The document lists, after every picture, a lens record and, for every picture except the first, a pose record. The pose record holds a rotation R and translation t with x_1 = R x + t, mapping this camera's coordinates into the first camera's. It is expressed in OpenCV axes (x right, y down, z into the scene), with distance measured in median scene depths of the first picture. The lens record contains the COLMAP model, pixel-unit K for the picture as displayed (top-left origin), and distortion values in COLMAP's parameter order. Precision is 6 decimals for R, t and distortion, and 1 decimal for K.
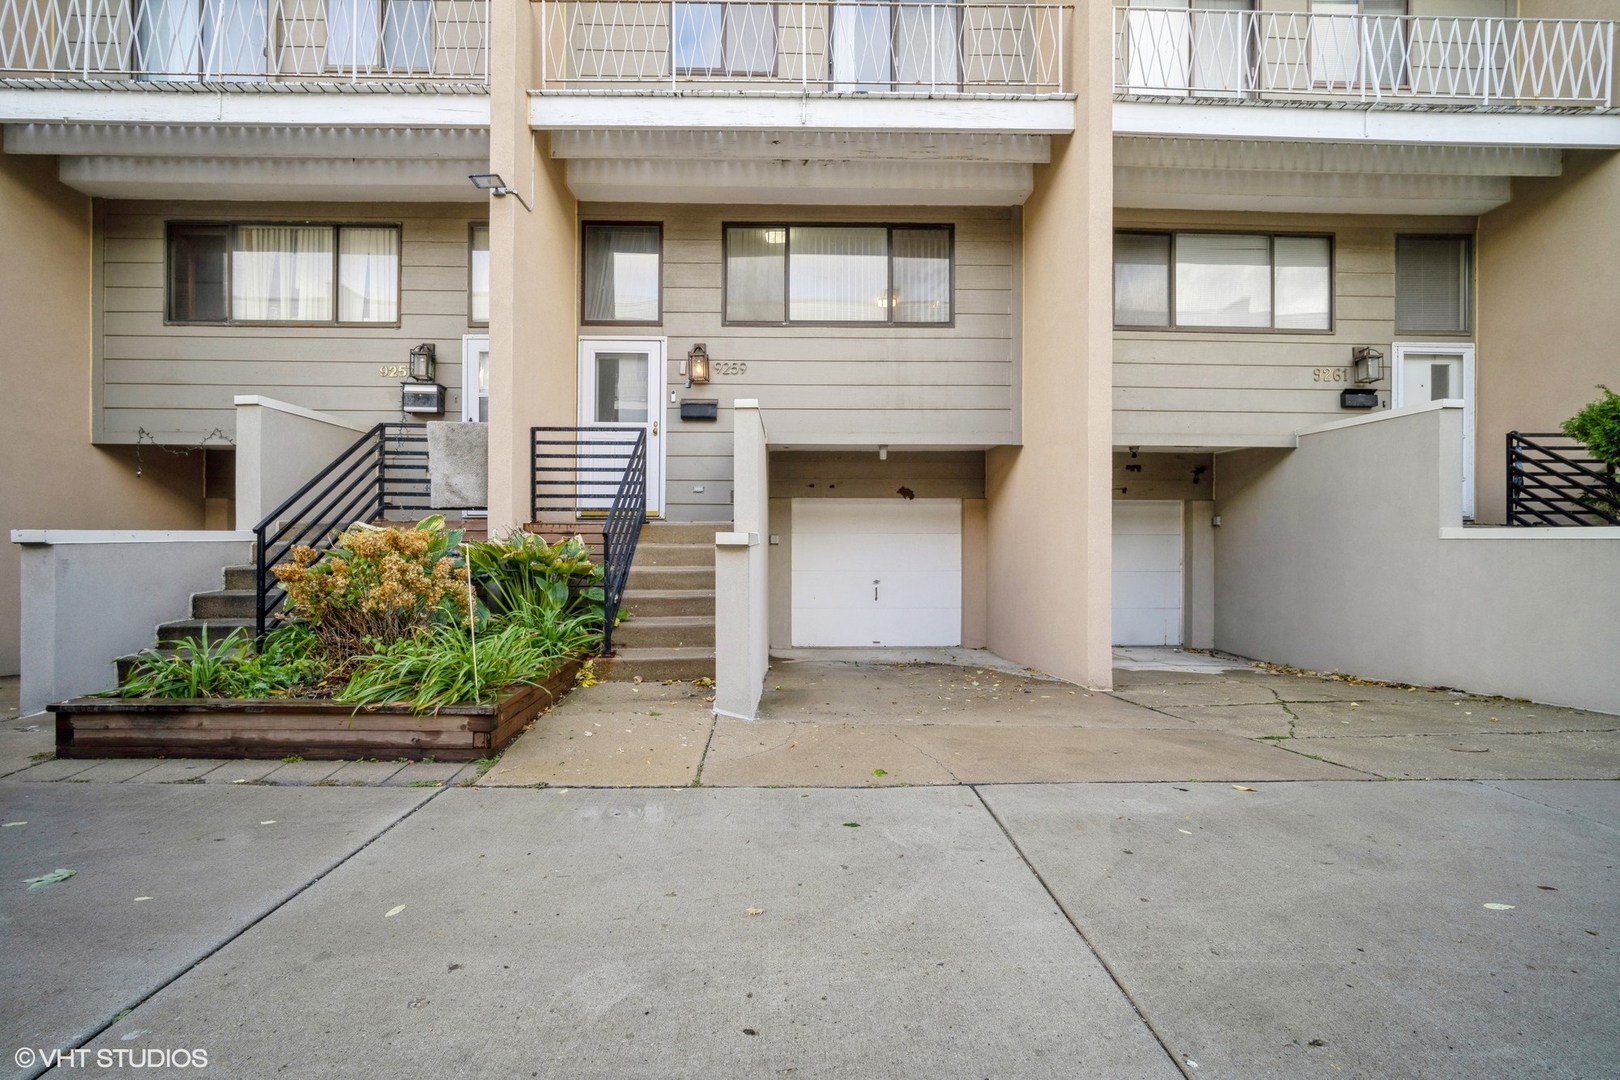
lens RADIAL K [[710.4, 0, 806.9], [0, 710.4, 536.1], [0, 0, 1]] dist [-0.016024, 0.000085]
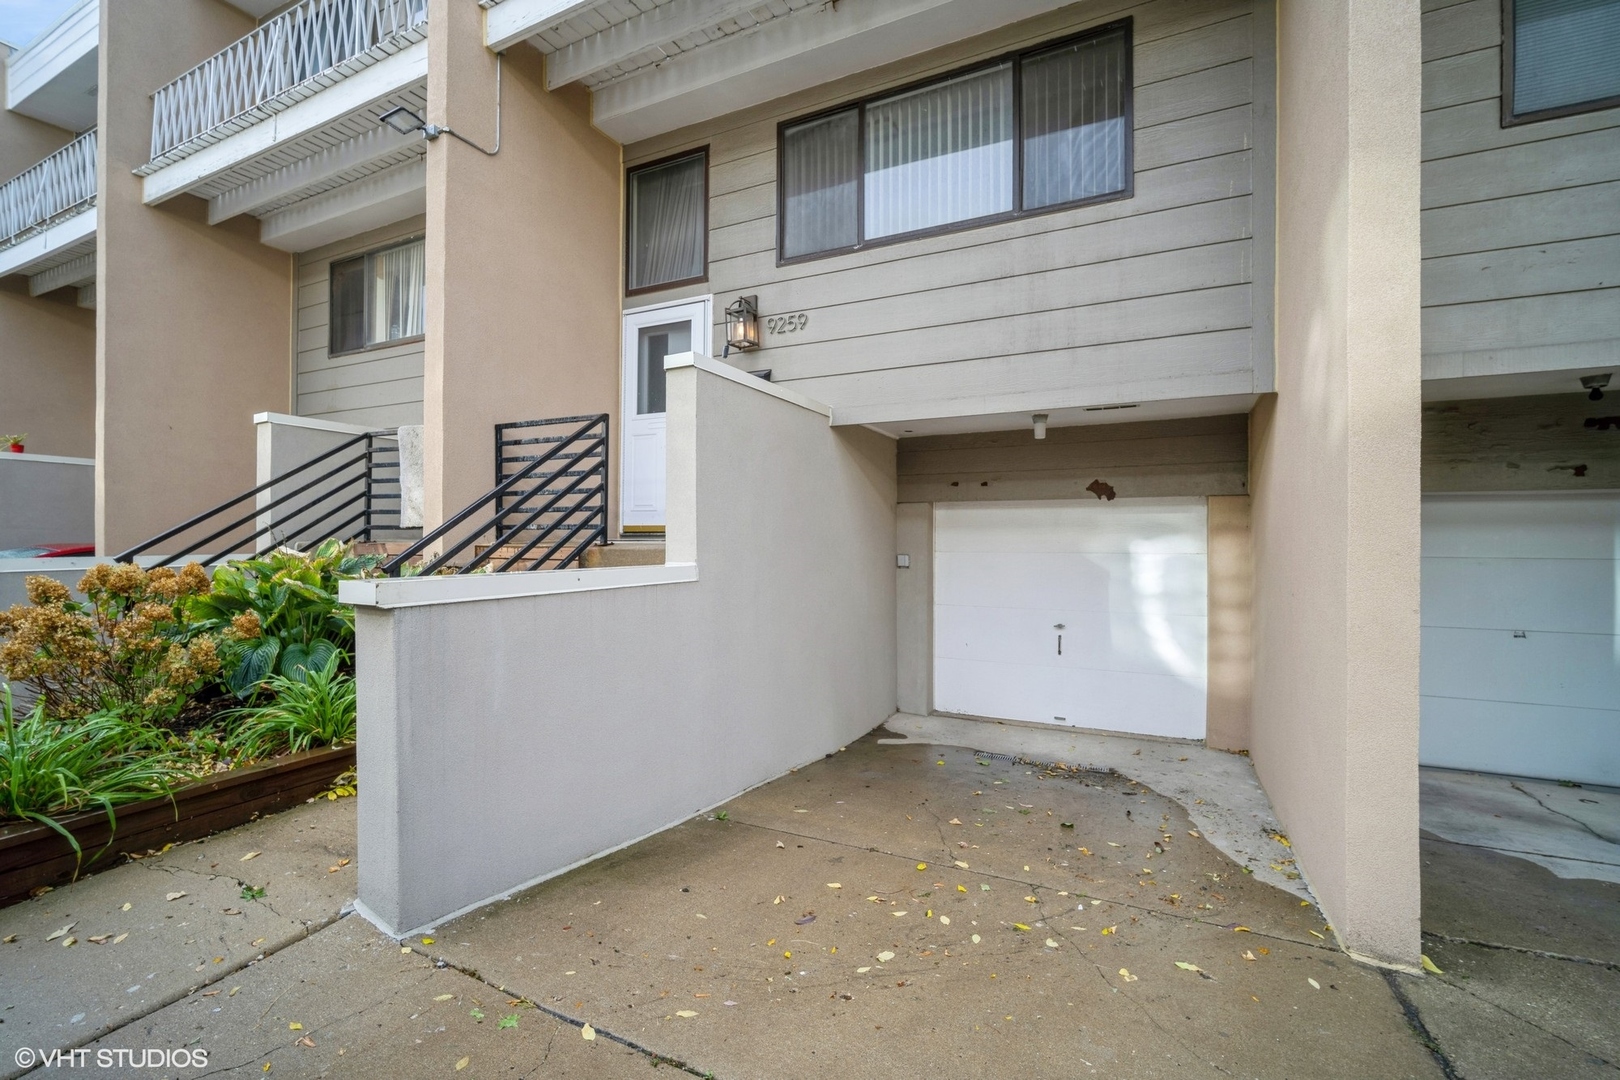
lens RADIAL K [[710.4, 0, 809.6], [0, 710.4, 541.0], [0, 0, 1]] dist [-0.016024, 0.000085]
pose [[0.875197, 0.003344, -0.483755, 0.259336], [-0.001020, 0.999987, 0.005067, -0.021504], [0.483765, -0.003941, 0.875189, 0.384909]]
